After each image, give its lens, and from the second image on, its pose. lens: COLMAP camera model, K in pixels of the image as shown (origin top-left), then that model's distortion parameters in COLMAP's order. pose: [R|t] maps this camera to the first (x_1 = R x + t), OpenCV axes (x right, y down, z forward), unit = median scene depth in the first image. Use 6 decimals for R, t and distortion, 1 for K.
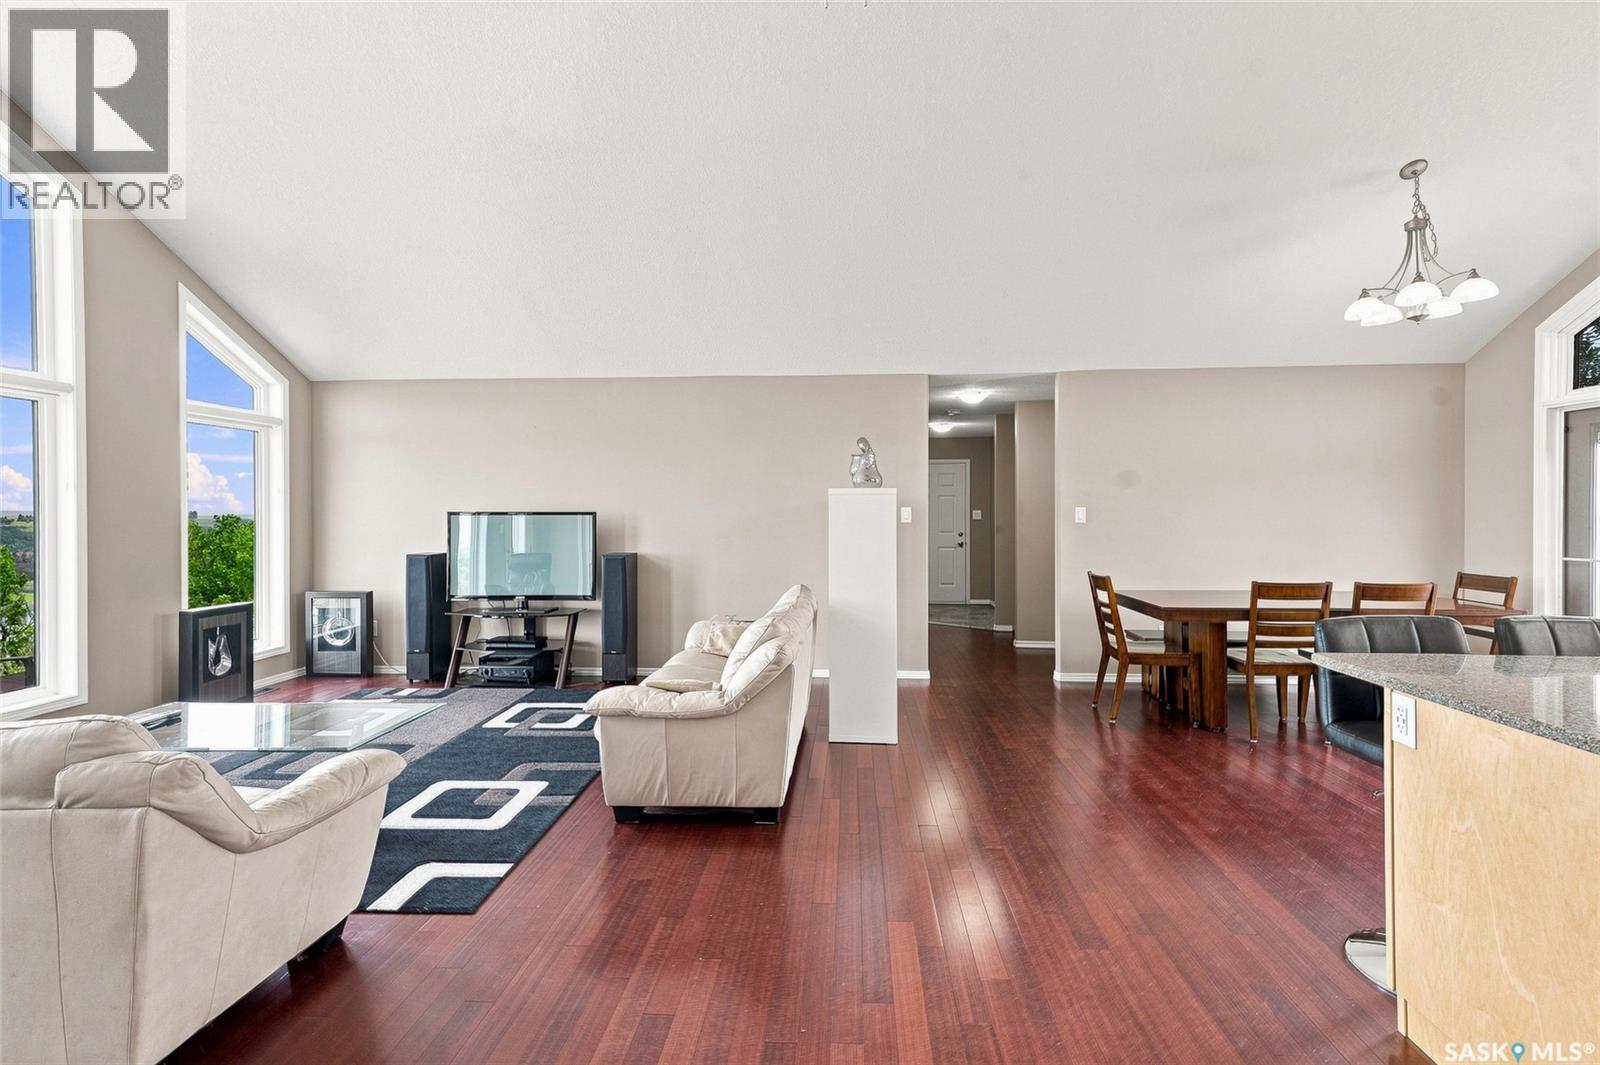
lens RADIAL K [[767.6, 0, 802.0], [0, 767.6, 512.3], [0, 0, 1]] dist [0.001549, -0.000195]
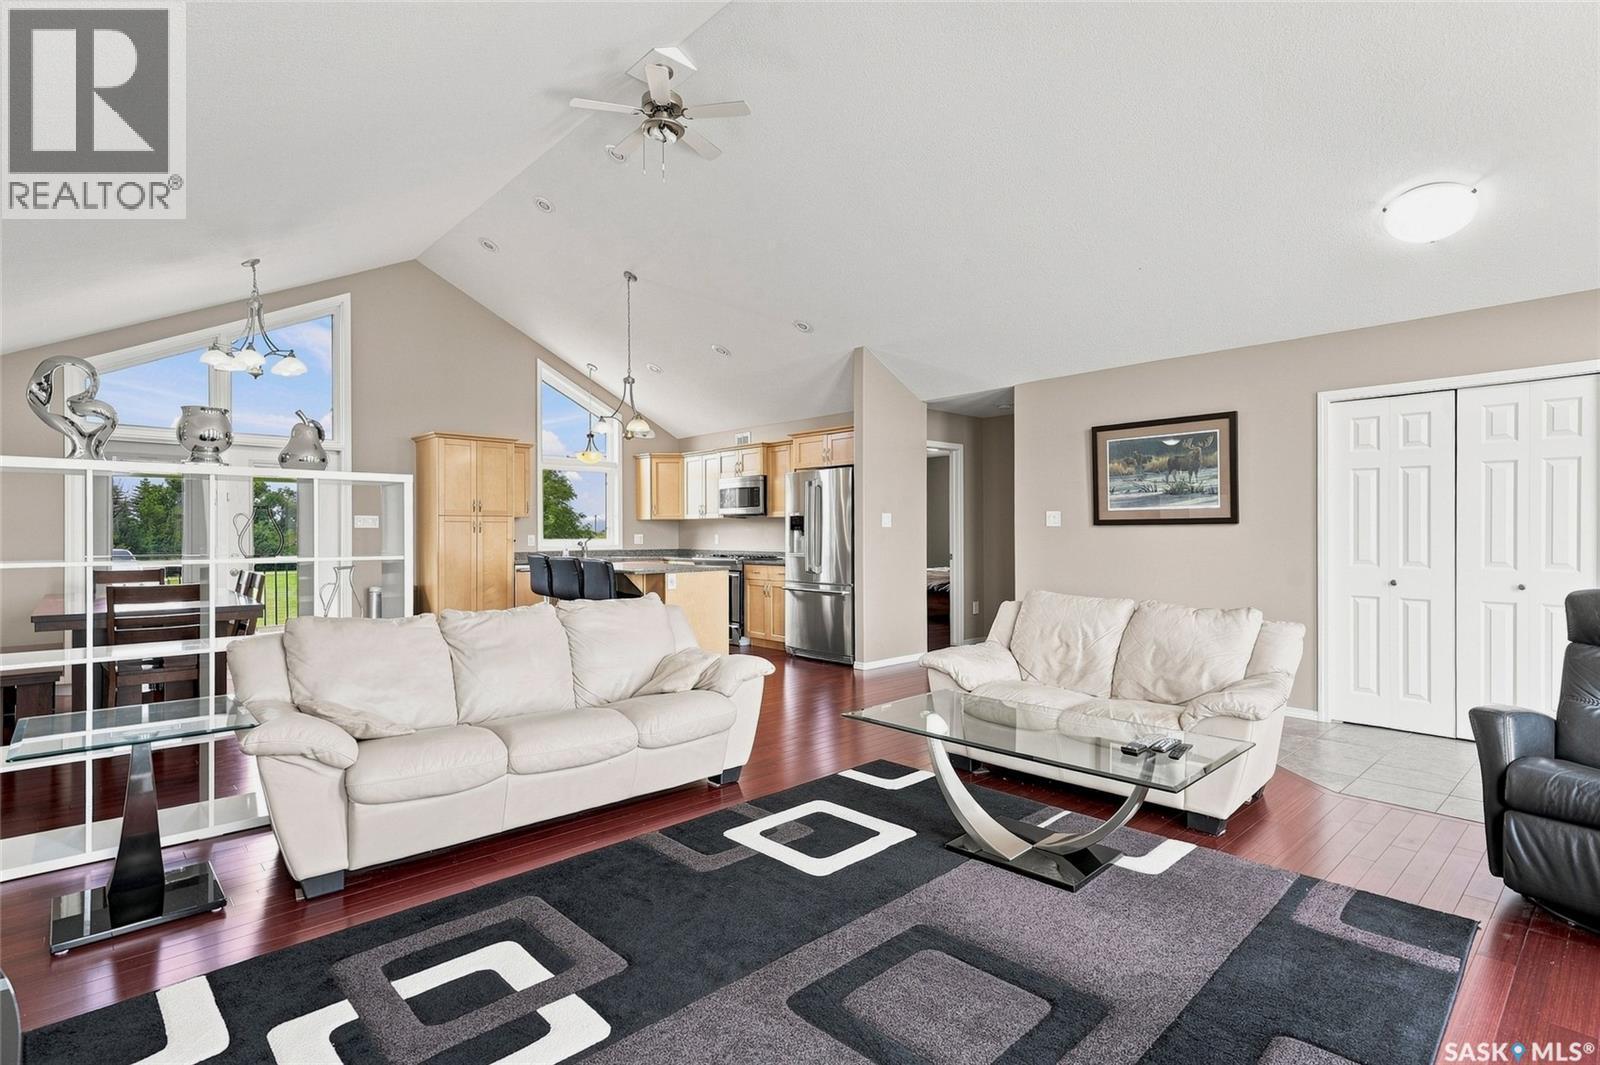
lens RADIAL K [[775.3, 0, 800.0], [0, 775.3, 532.5], [0, 0, 1]] dist [0.020083, -0.000578]
pose [[-0.721646, 0.002394, 0.692258, -0.612559], [0.002107, 0.999997, -0.001262, 0.022444], [-0.692259, 0.000548, -0.721649, 0.981679]]
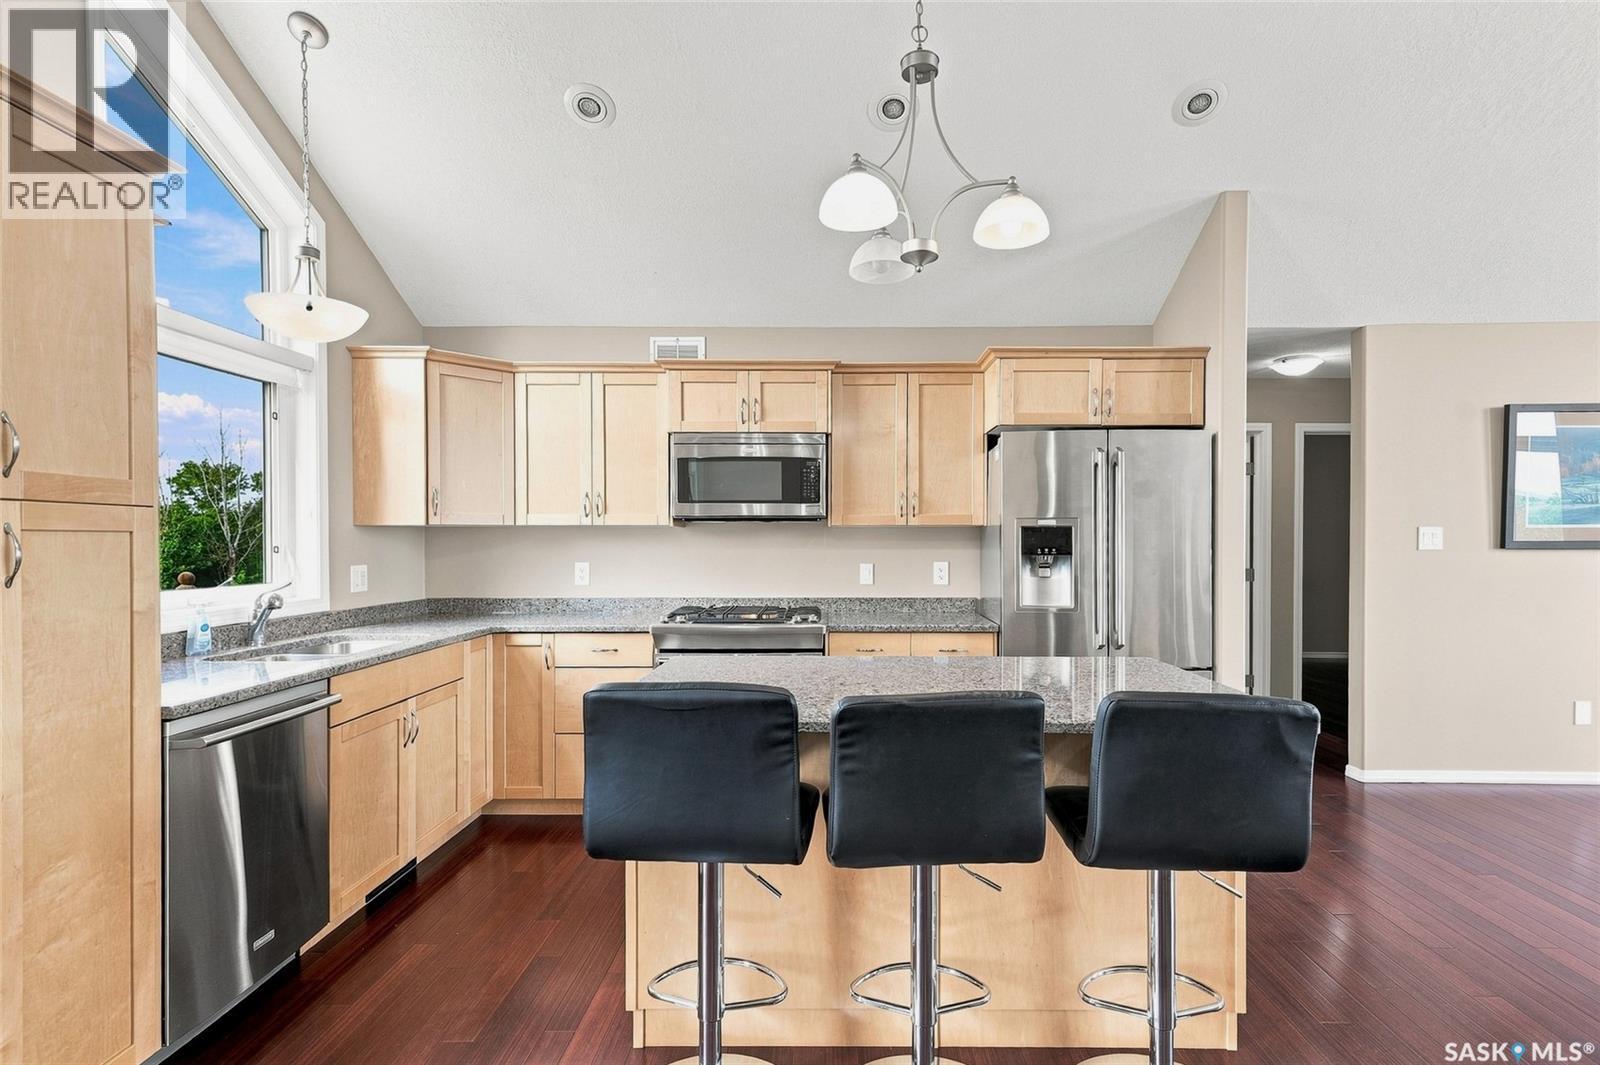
lens RADIAL K [[809.3, 0, 833.6], [0, 809.3, 549.5], [0, 0, 1]] dist [0.017355, -0.000873]
pose [[-0.998360, 0.001993, -0.057217, 0.456431], [0.001447, 0.999953, 0.009574, 0.005493], [0.057233, 0.009475, -0.998316, 0.679444]]
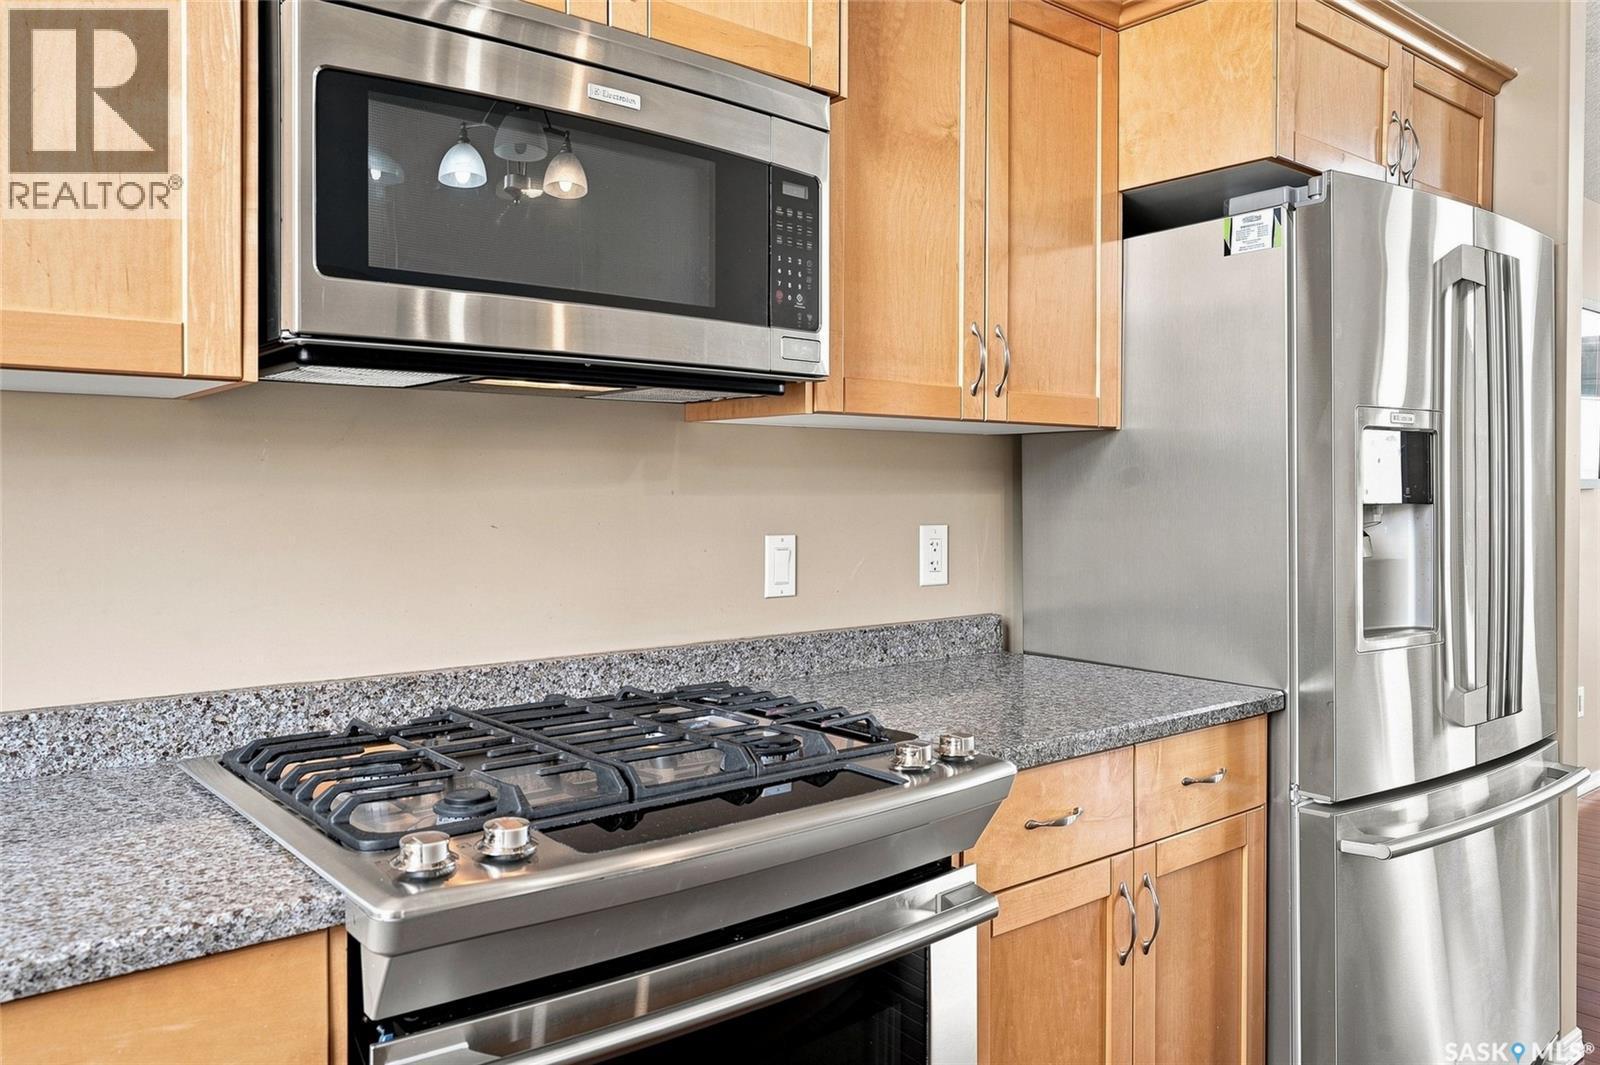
lens RADIAL K [[1260.8, 0, 801.3], [0, 1260.8, 489.4], [0, 0, 1]] dist [0.006450, 0.000205]
pose [[-0.733157, -0.006322, -0.680030, 0.643652], [-0.009017, 0.999959, 0.000426, 0.012339], [0.680000, 0.006444, -0.733184, 0.227750]]
